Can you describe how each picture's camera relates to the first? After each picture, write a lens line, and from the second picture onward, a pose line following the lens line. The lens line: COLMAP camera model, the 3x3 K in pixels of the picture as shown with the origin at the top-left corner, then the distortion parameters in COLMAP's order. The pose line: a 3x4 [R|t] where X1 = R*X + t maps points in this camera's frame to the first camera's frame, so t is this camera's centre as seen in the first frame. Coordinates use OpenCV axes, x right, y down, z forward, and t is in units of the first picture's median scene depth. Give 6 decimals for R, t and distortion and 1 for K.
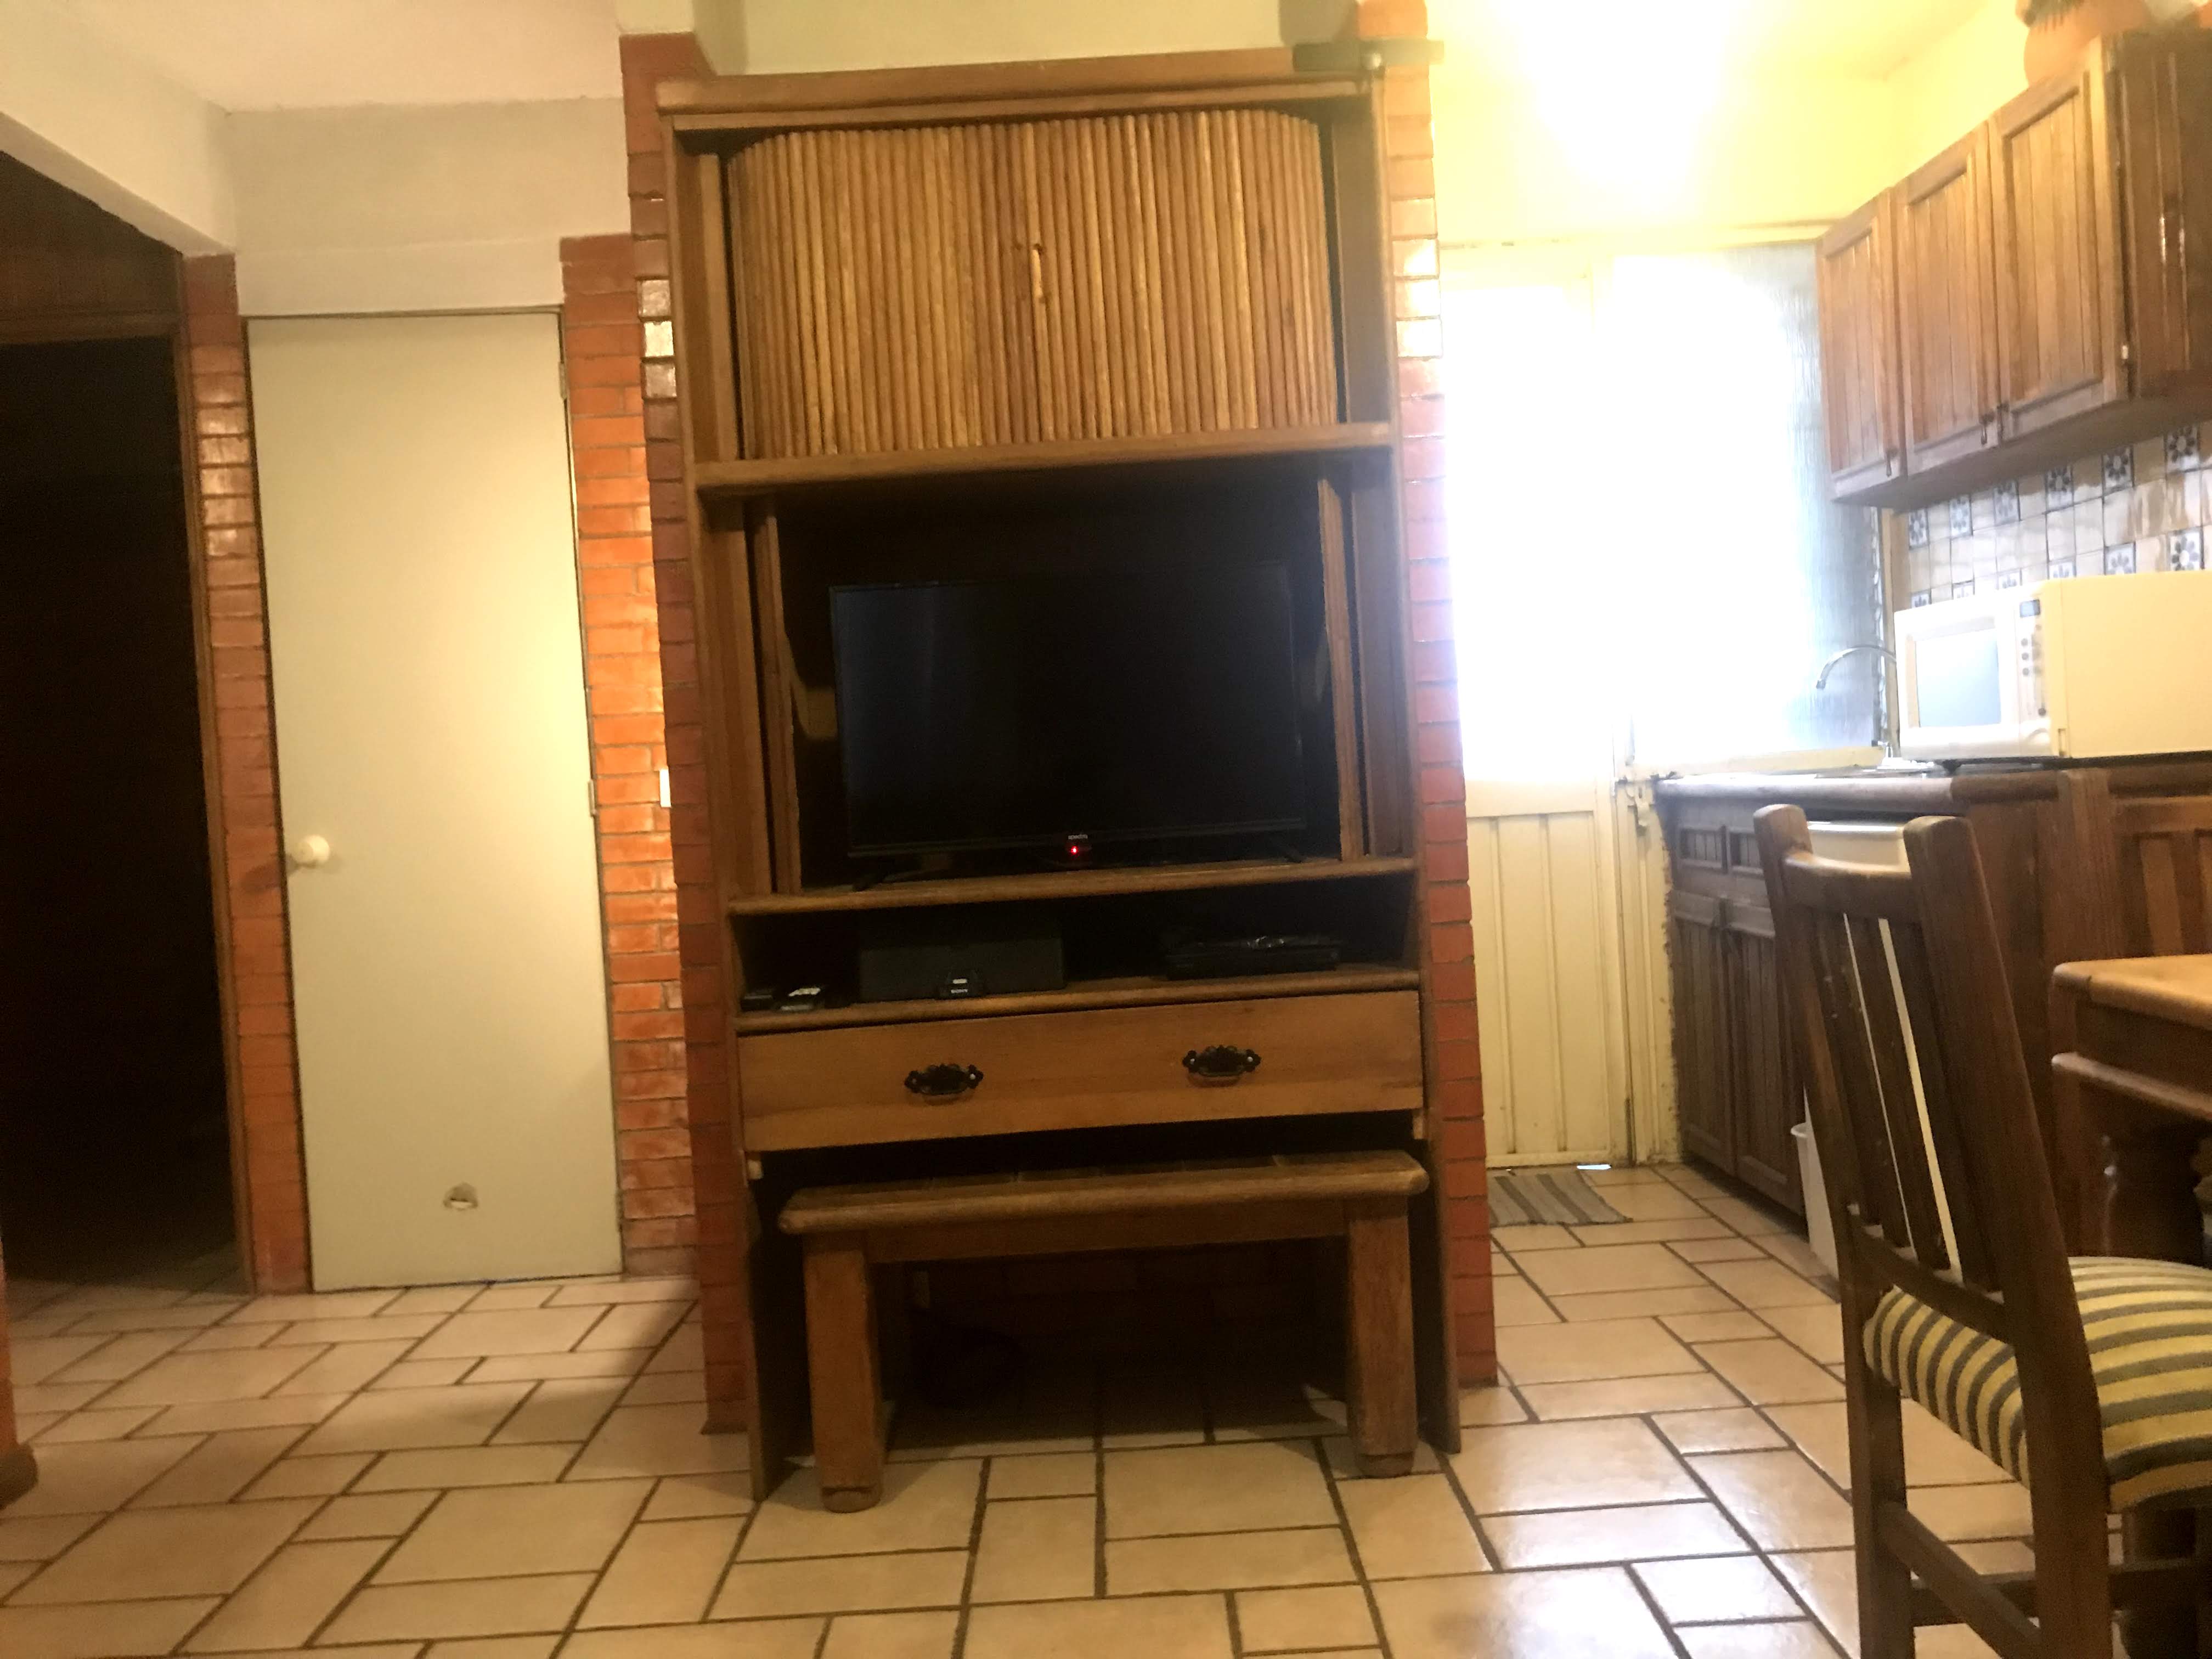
lens RADIAL K [[1817.9, 0, 1111.5], [0, 1817.9, 836.3], [0, 0, 1]] dist [0.010331, -0.002868]
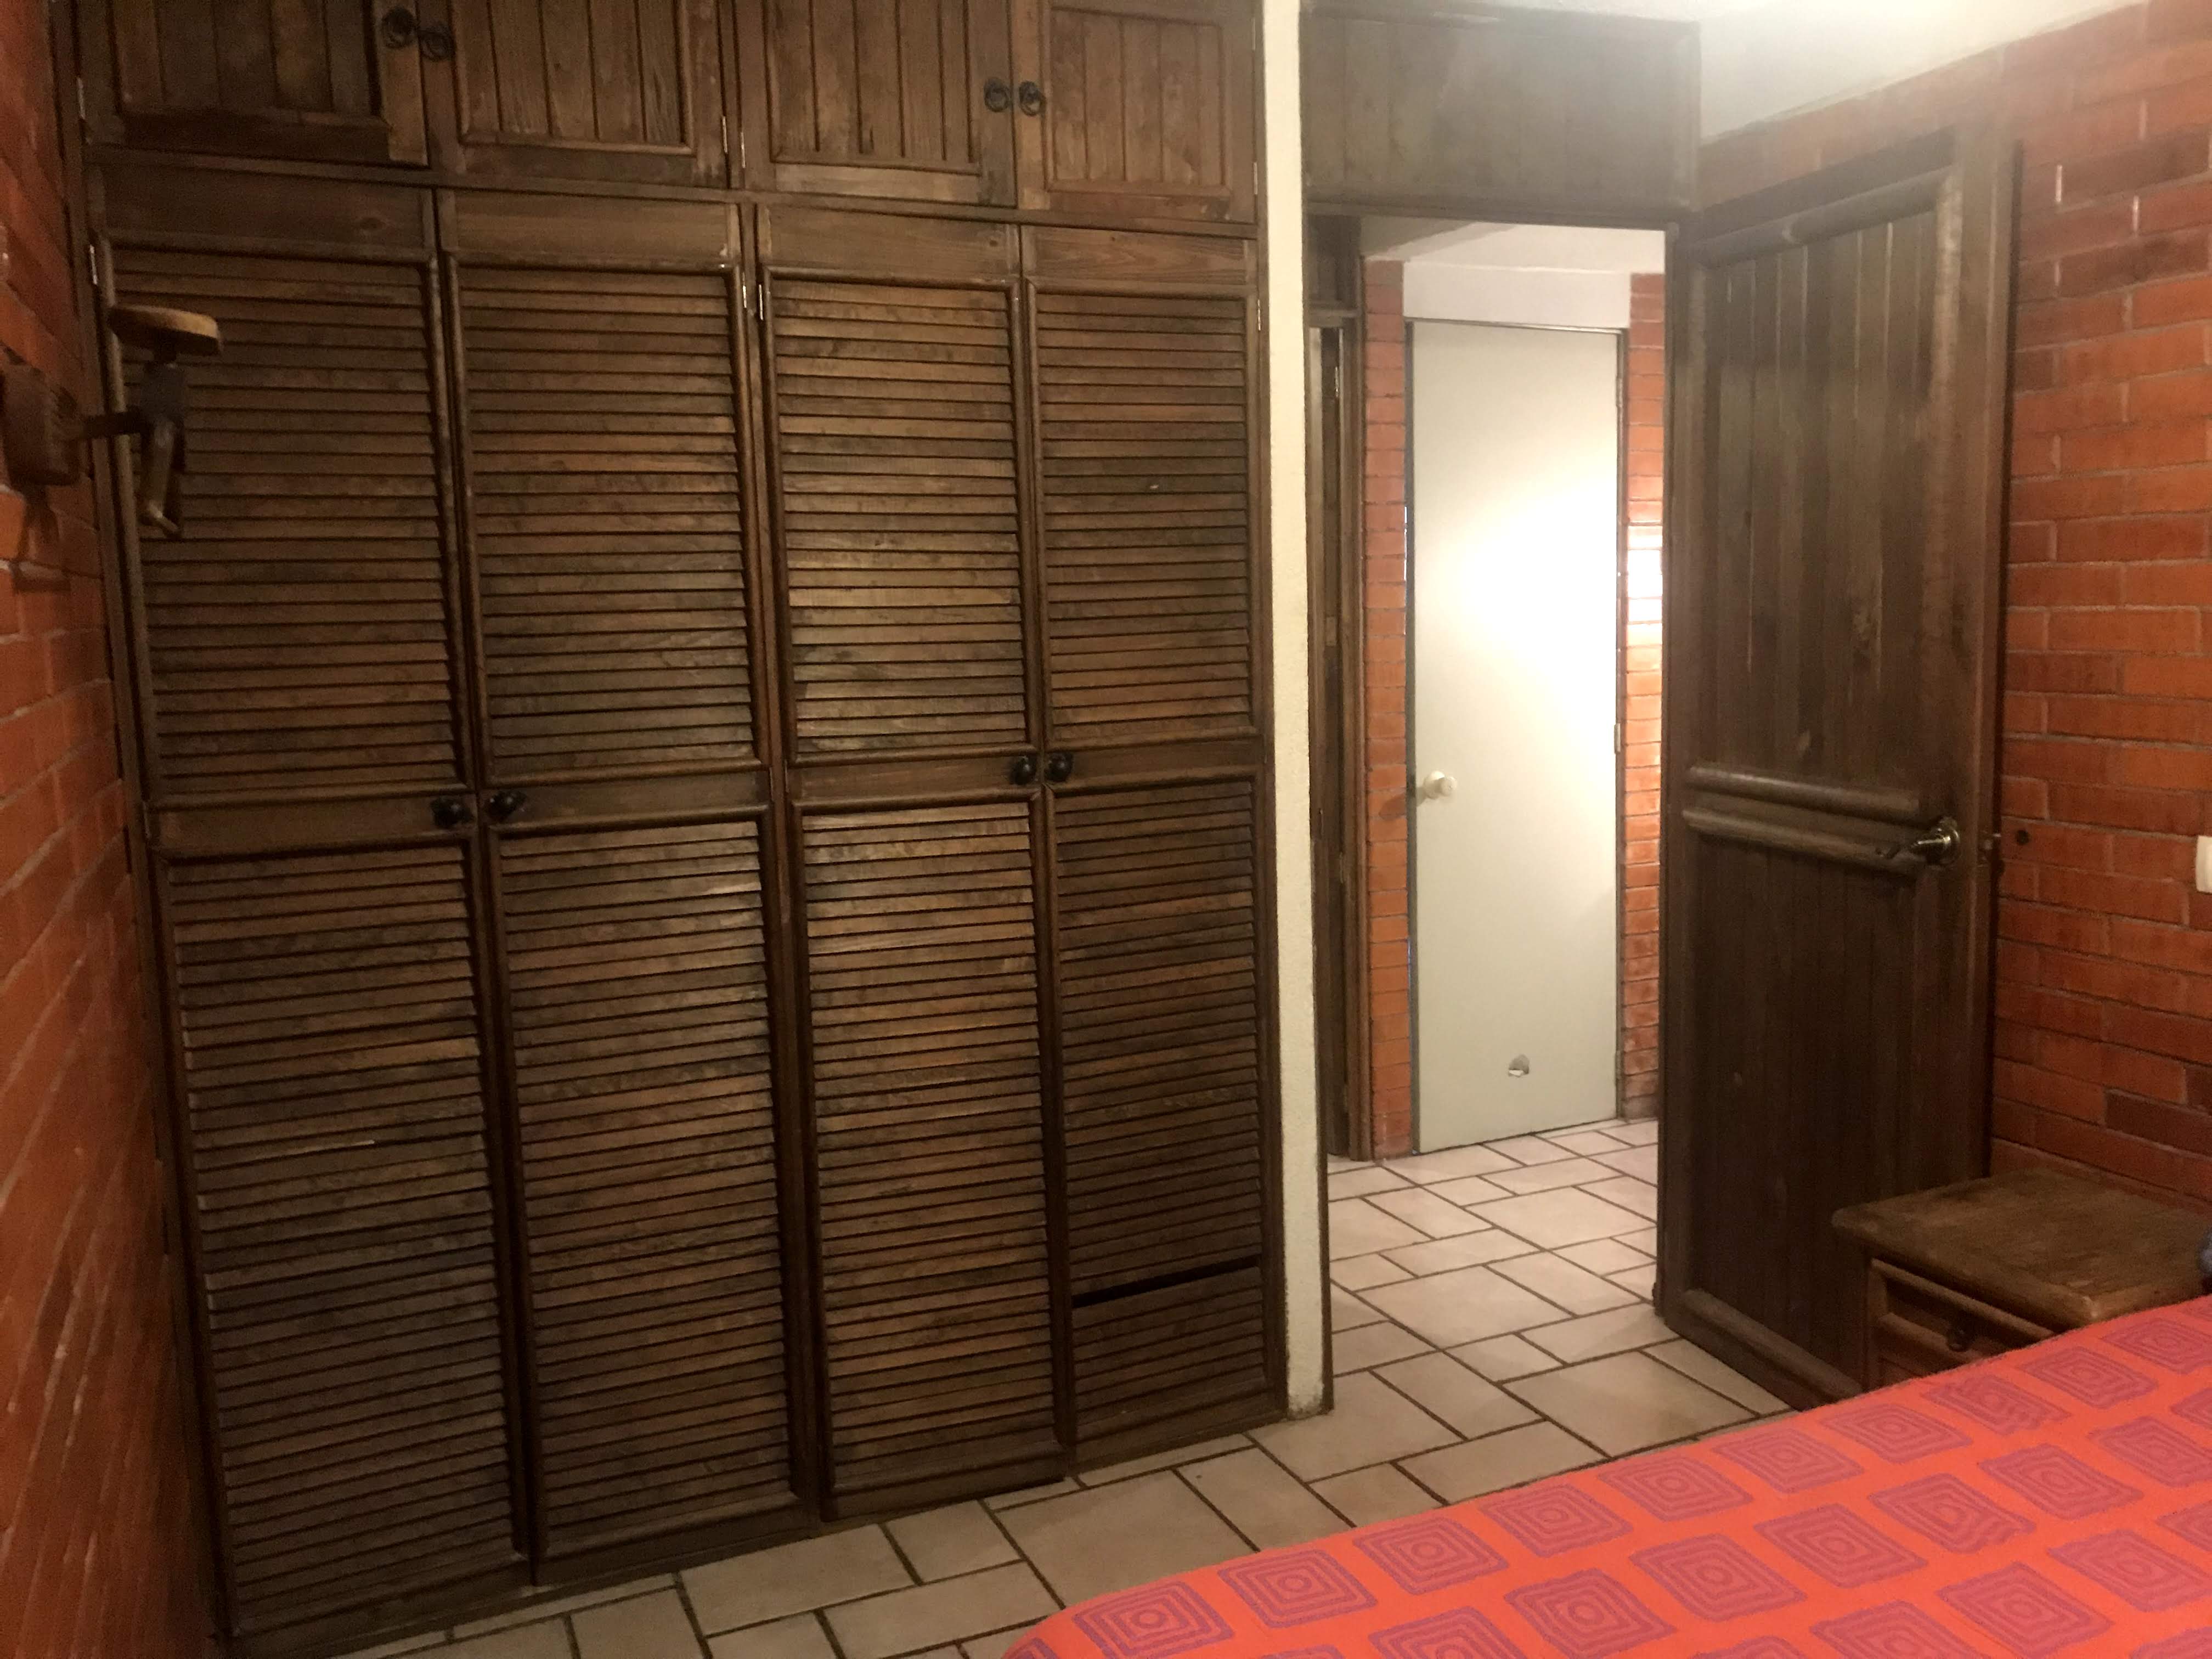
lens RADIAL K [[1817.9, 0, 1105.6], [0, 1817.9, 827.1], [0, 0, 1]] dist [0.010331, -0.002868]
pose [[0.919375, -0.019436, 0.392902, -1.088952], [-0.009690, 0.997357, 0.072012, -0.046187], [-0.393263, -0.070013, 0.916757, 0.006950]]
